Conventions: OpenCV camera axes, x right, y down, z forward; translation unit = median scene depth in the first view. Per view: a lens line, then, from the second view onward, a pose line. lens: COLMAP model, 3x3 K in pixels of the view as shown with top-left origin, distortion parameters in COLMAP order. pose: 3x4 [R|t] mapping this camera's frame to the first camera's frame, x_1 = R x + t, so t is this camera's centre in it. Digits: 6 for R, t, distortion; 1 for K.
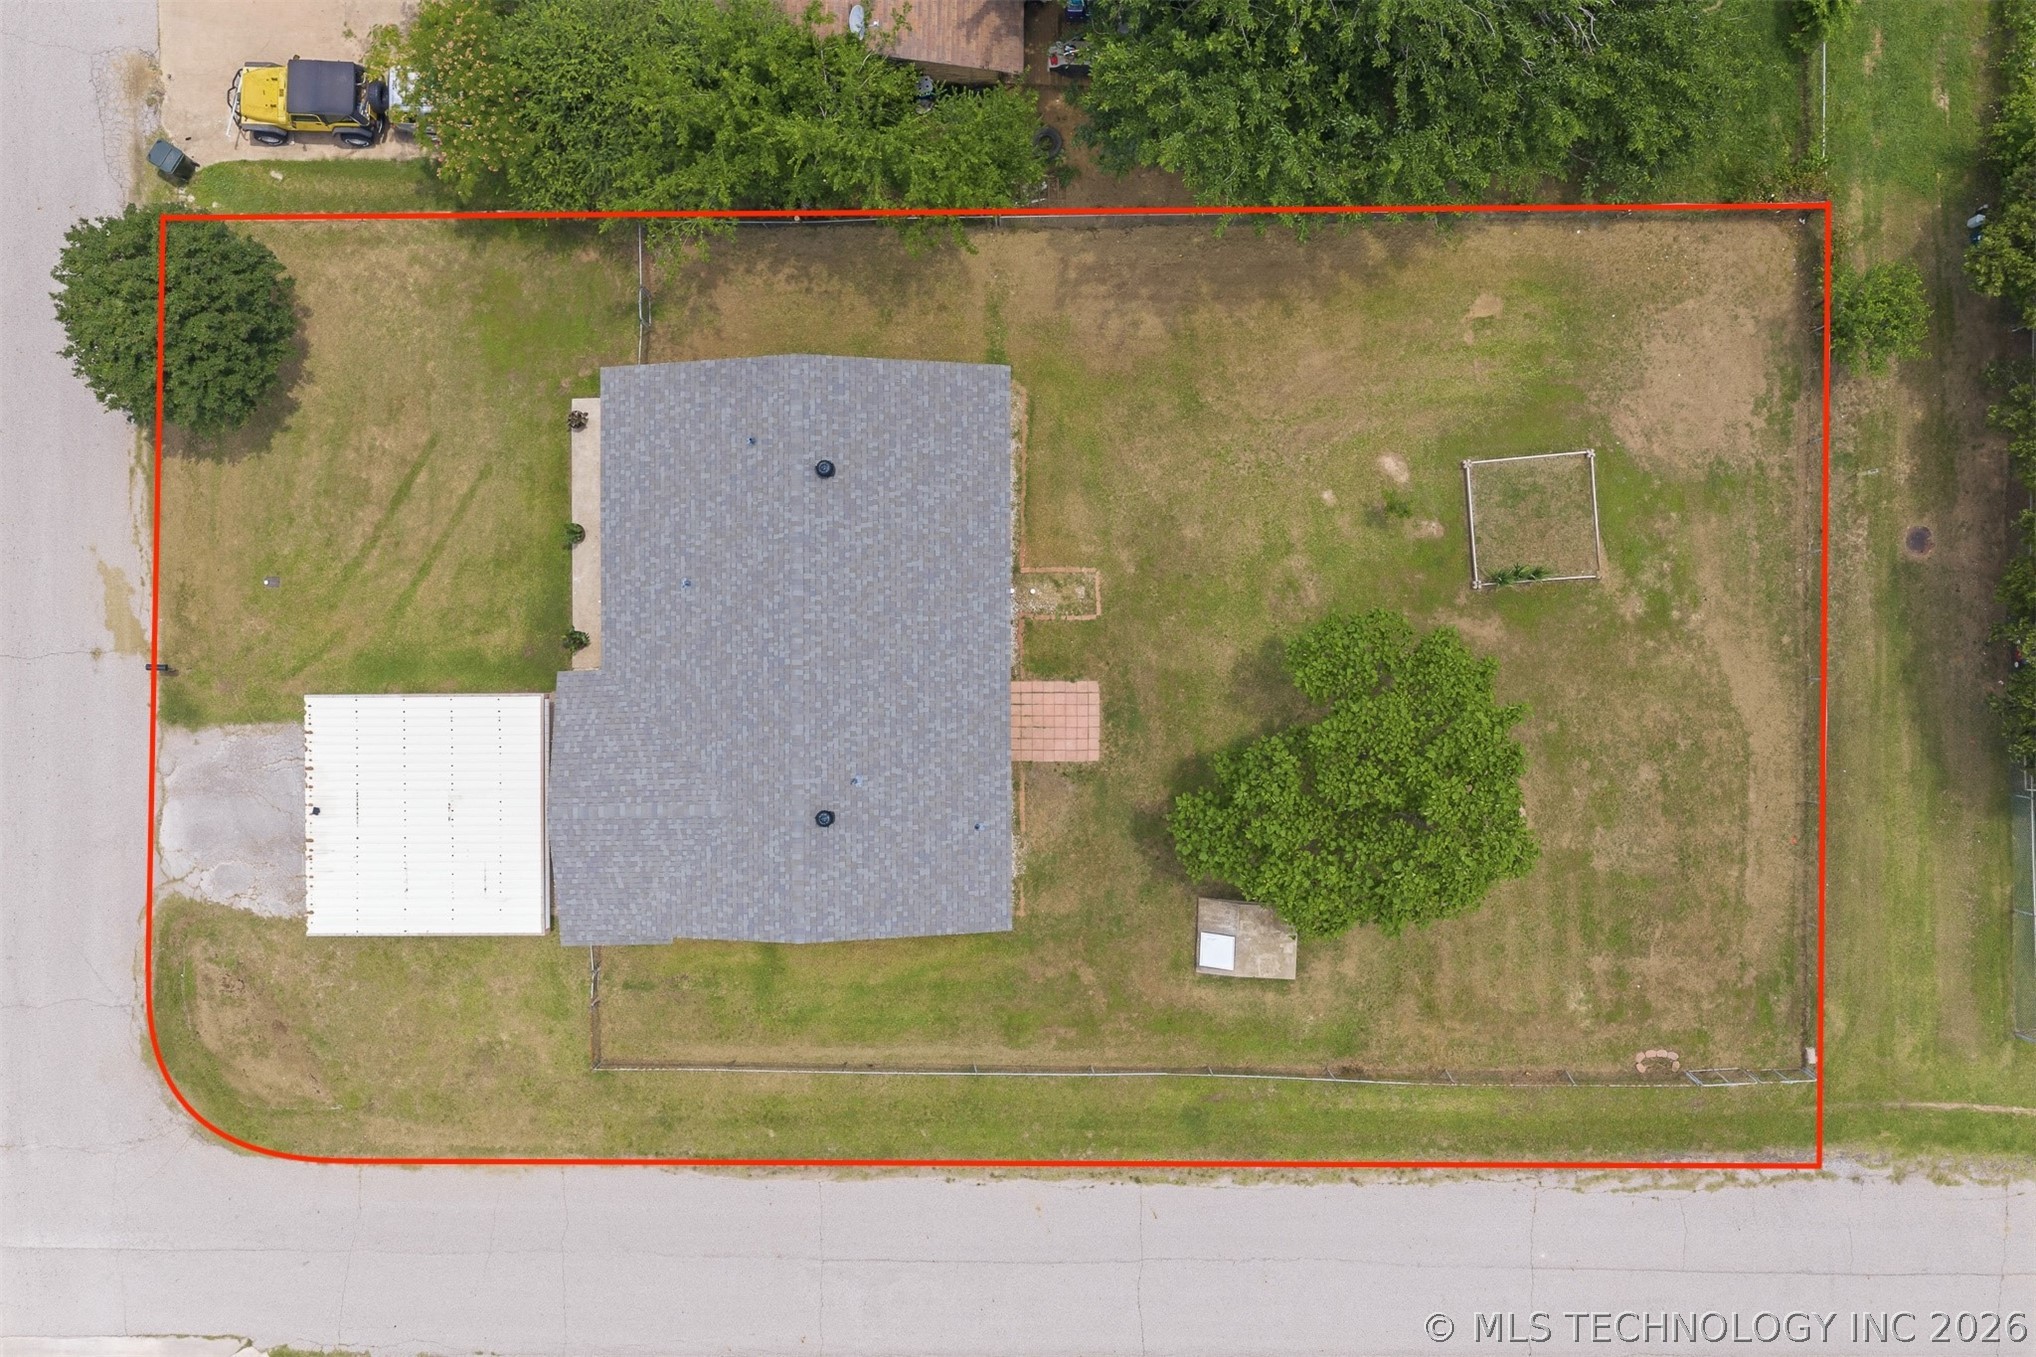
lens RADIAL K [[1677.9, 0, 1018.0], [0, 1677.9, 678.5], [0, 0, 1]] dist [0.008748, -0.006909]
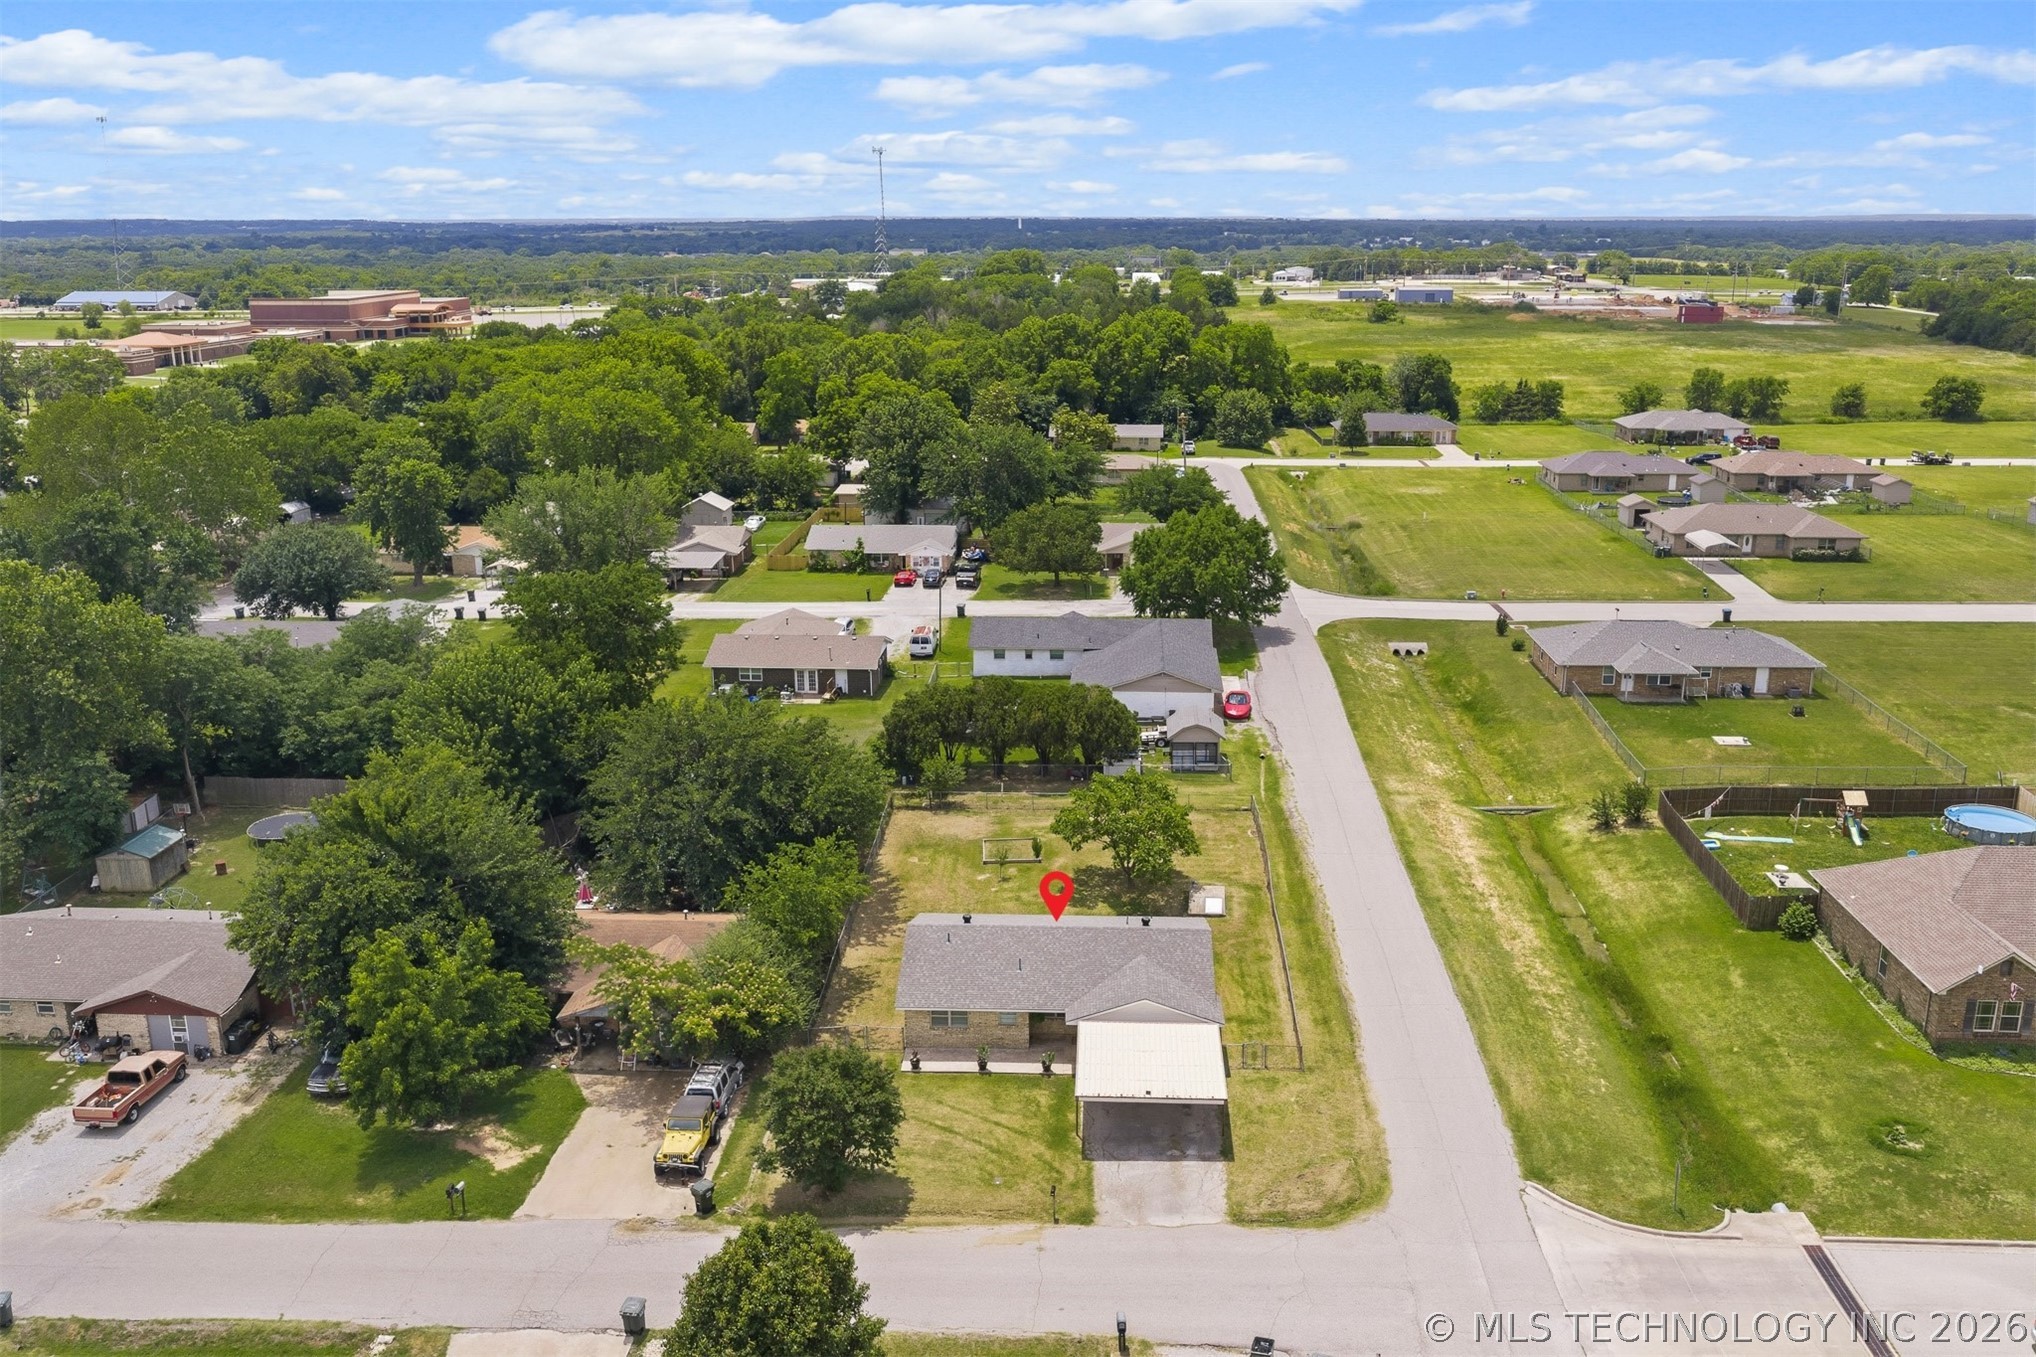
lens RADIAL K [[1685.3, 0, 1021.7], [0, 1685.3, 640.2], [0, 0, 1]] dist [0.013724, -0.004204]
pose [[0.059863, -0.246908, 0.967188, -1.772428], [0.998116, 0.001720, -0.061338, 0.054401], [0.013482, 0.969037, 0.246546, 0.180174]]
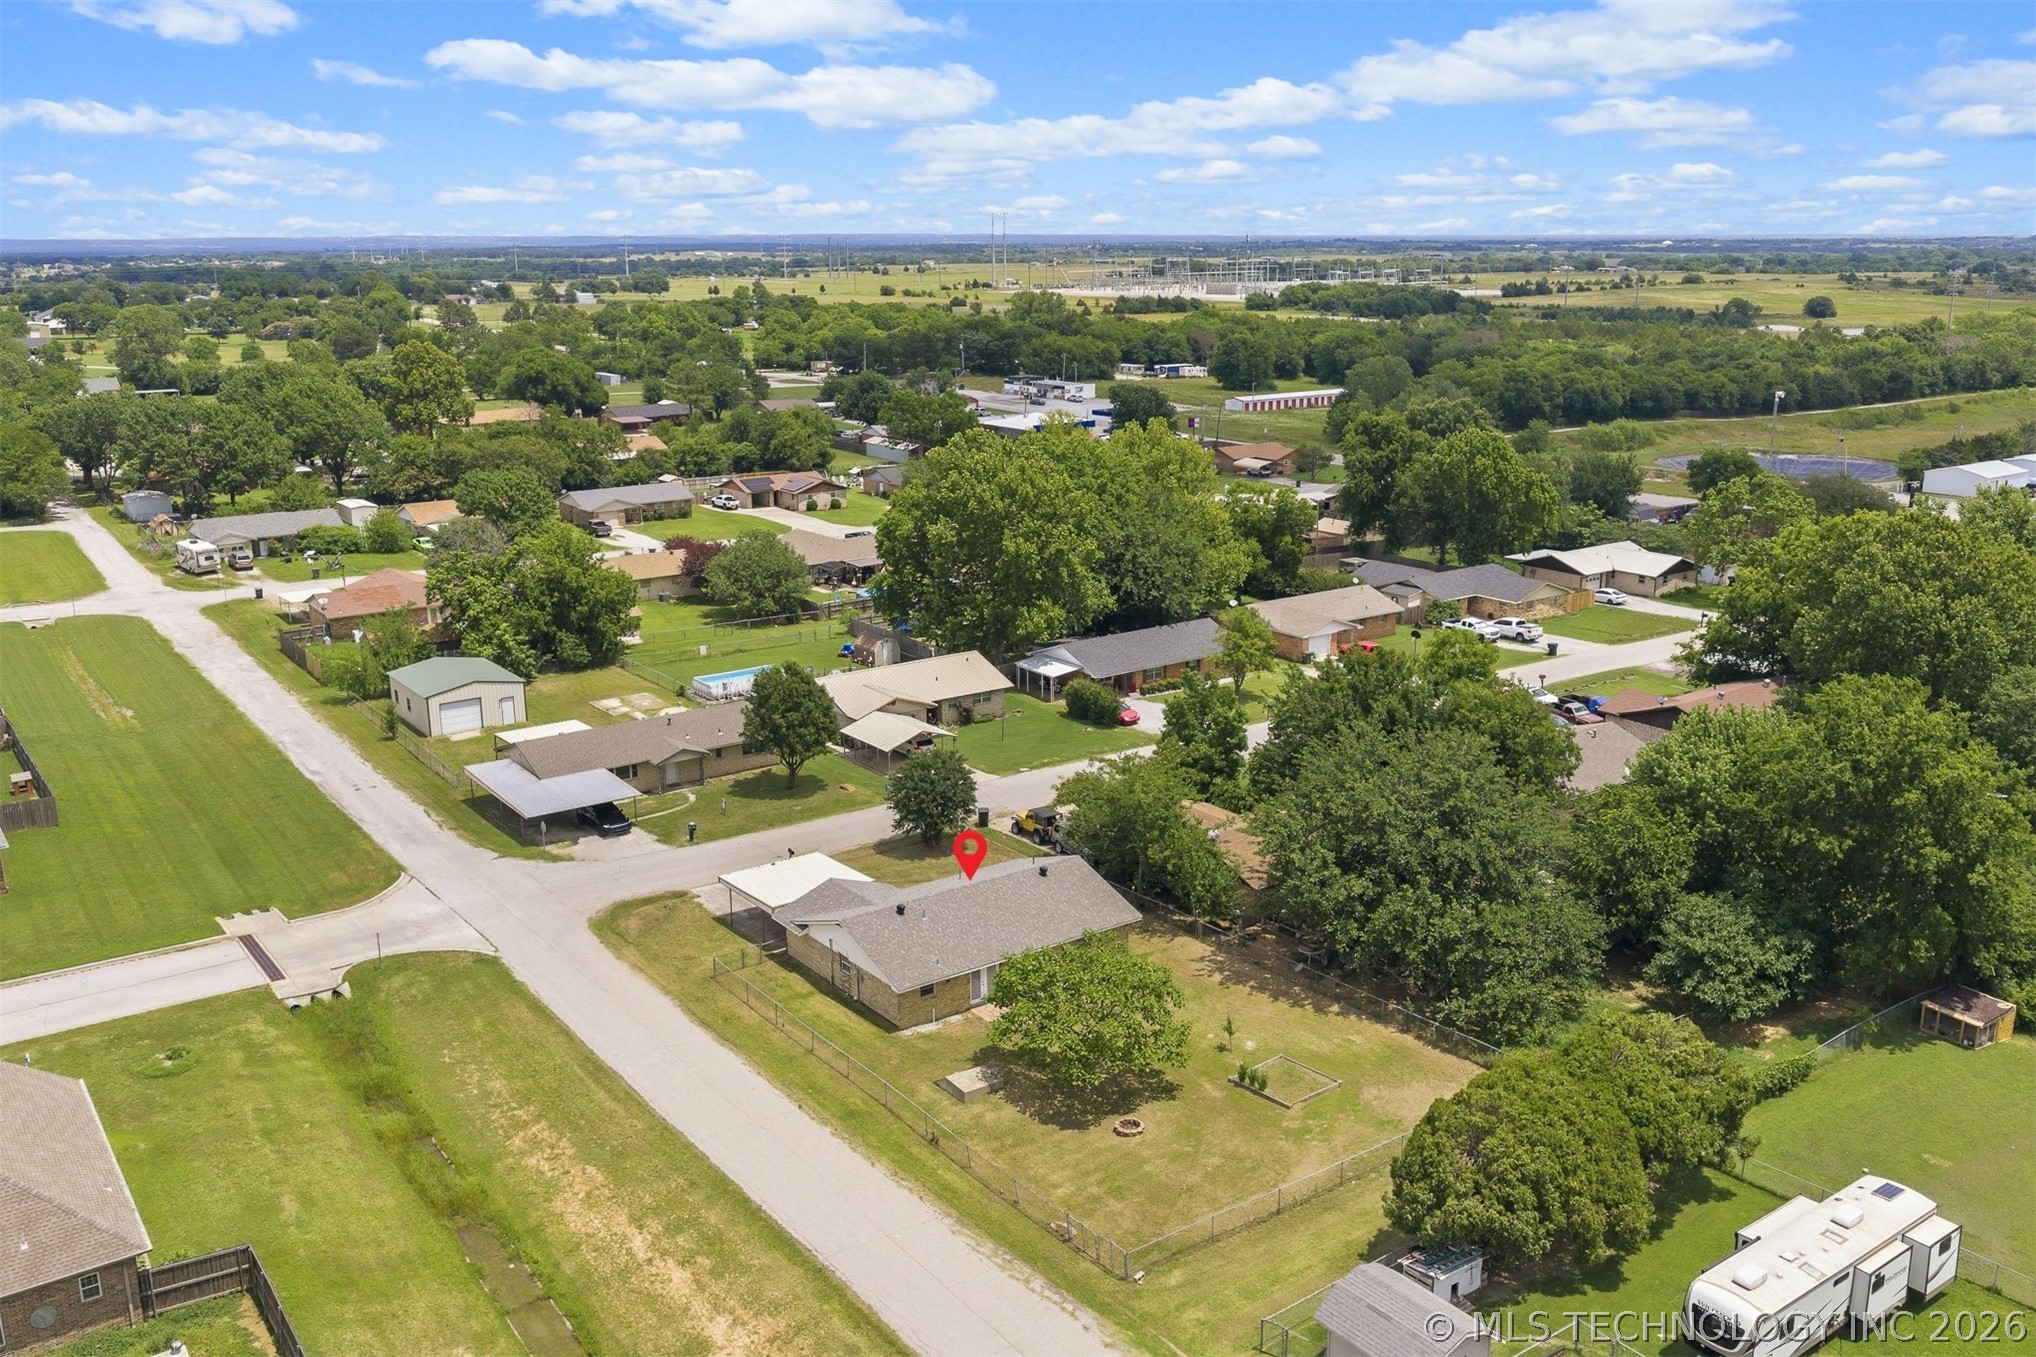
lens RADIAL K [[1729.7, 0, 1060.6], [0, 1729.7, 605.7], [0, 0, 1]] dist [0.011524, 0.001642]
pose [[0.604261, 0.165106, -0.779492, 1.398334], [-0.796778, 0.120631, -0.592110, 1.003368], [-0.003730, 0.978871, 0.204446, 0.211696]]
